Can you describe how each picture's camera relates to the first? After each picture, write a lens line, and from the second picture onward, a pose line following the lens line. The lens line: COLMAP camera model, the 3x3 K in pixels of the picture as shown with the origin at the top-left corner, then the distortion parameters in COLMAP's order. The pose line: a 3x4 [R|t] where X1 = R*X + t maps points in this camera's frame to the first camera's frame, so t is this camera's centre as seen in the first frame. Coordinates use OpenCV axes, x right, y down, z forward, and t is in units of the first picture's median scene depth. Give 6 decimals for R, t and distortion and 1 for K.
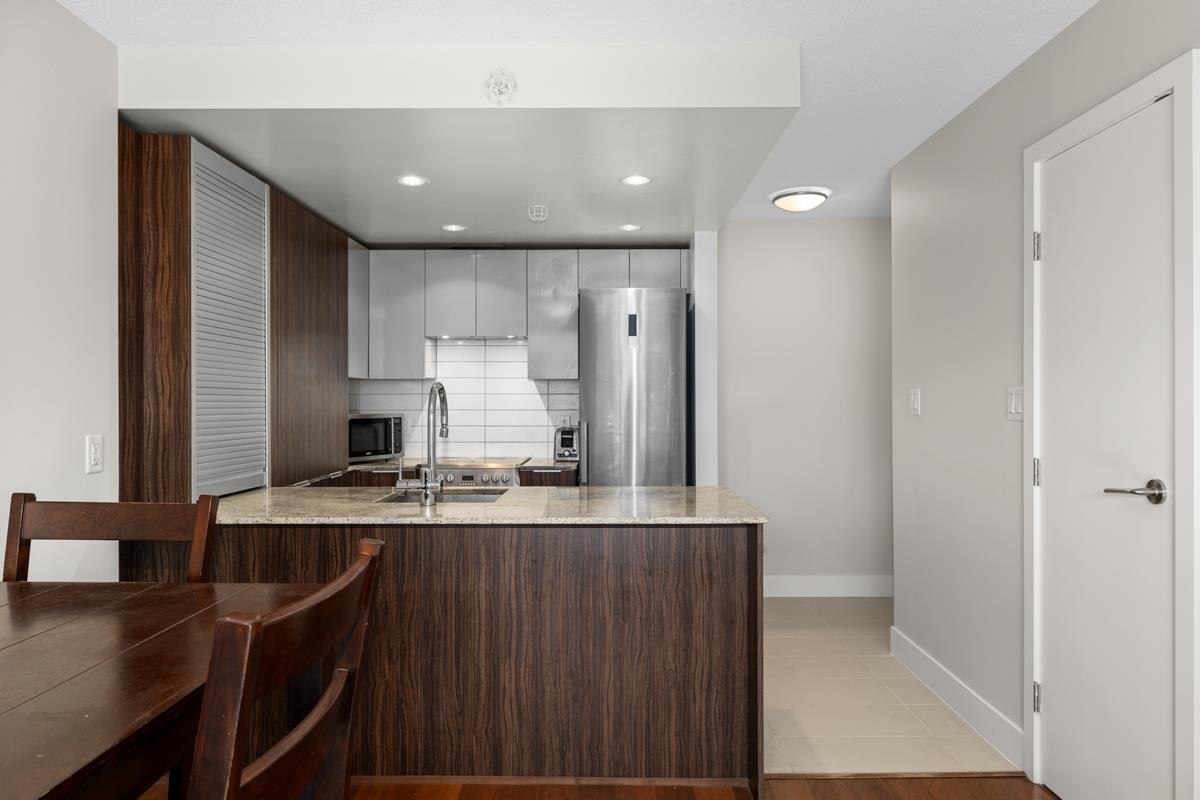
lens RADIAL K [[784.5, 0, 597.6], [0, 784.5, 399.2], [0, 0, 1]] dist [-0.009334, 0.001170]
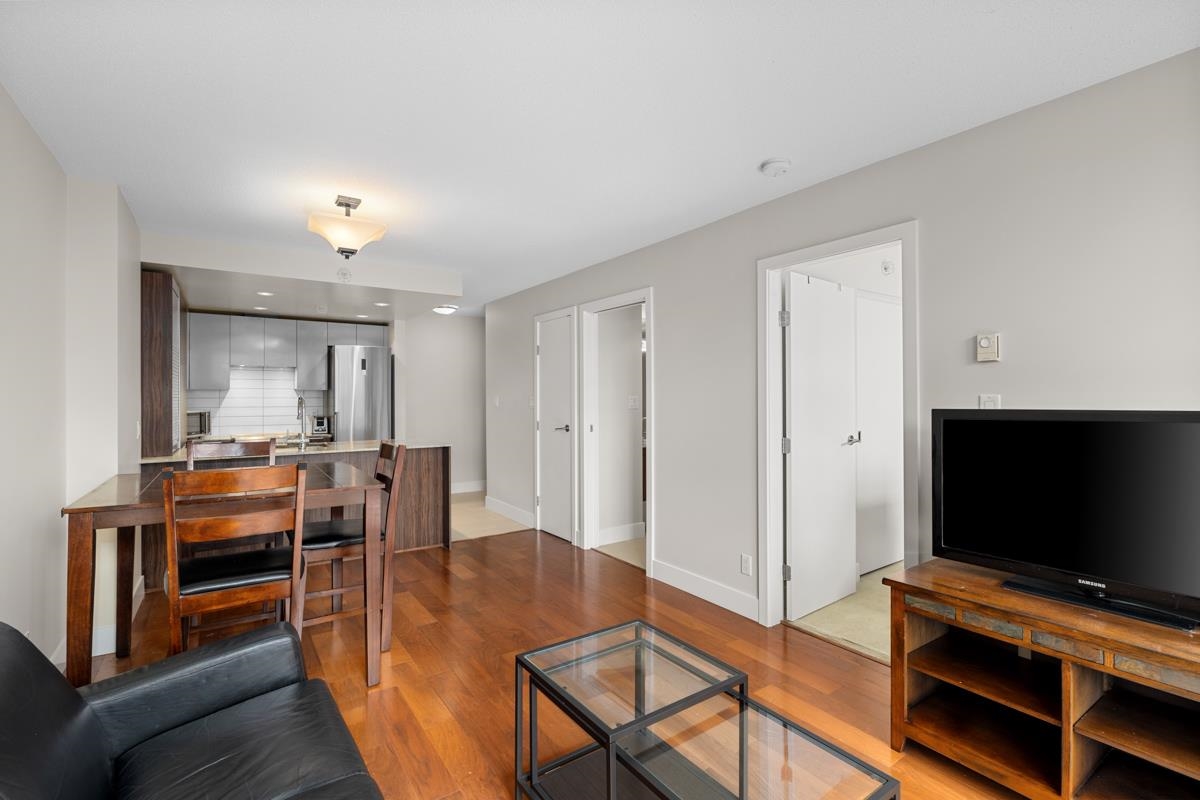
lens RADIAL K [[536.3, 0, 600.5], [0, 536.3, 399.5], [0, 0, 1]] dist [-0.009145, 0.003781]
pose [[0.817717, -0.003104, 0.575612, -0.250610], [0.000819, 0.999991, 0.004230, -0.008945], [-0.575619, -0.002987, 0.817712, -0.481580]]
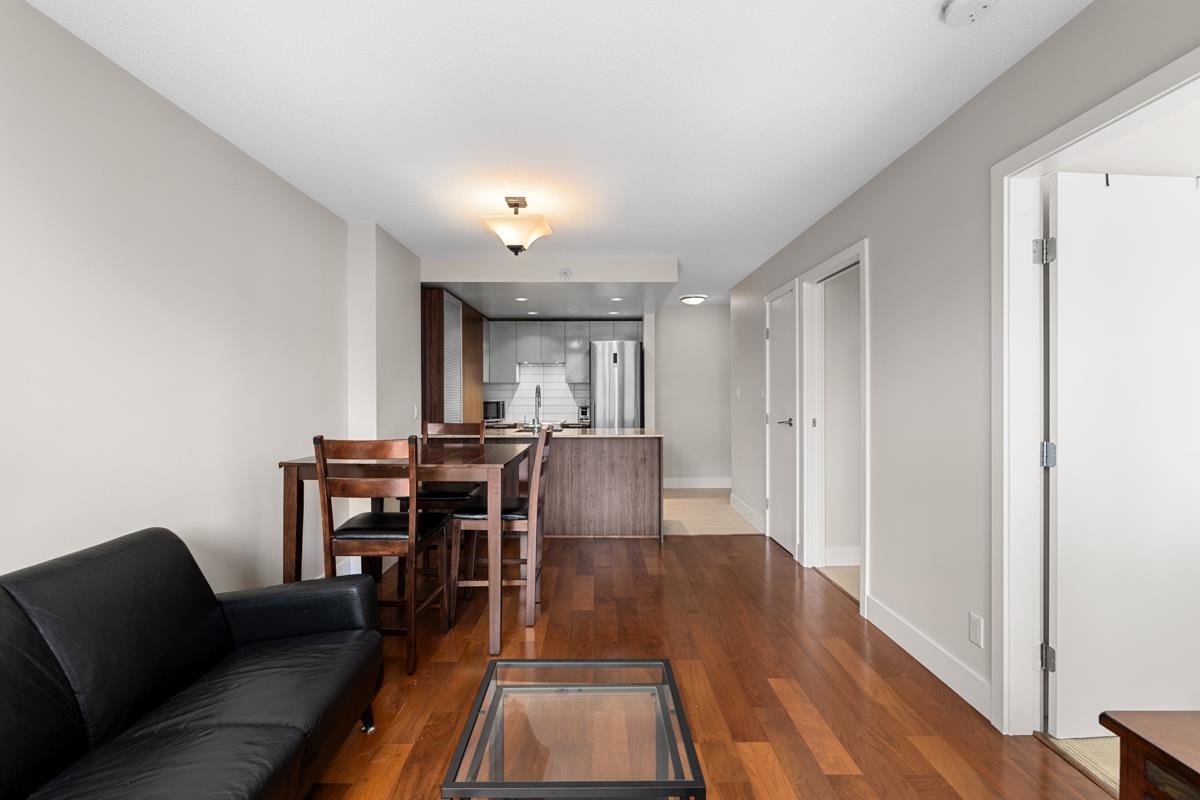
lens RADIAL K [[536.3, 0, 601.4], [0, 536.3, 399.8], [0, 0, 1]] dist [-0.009145, 0.003781]
pose [[0.999829, -0.000686, 0.018481, -0.020859], [0.000494, 0.999946, 0.010392, 0.005330], [-0.018487, -0.010381, 0.999775, -0.476684]]
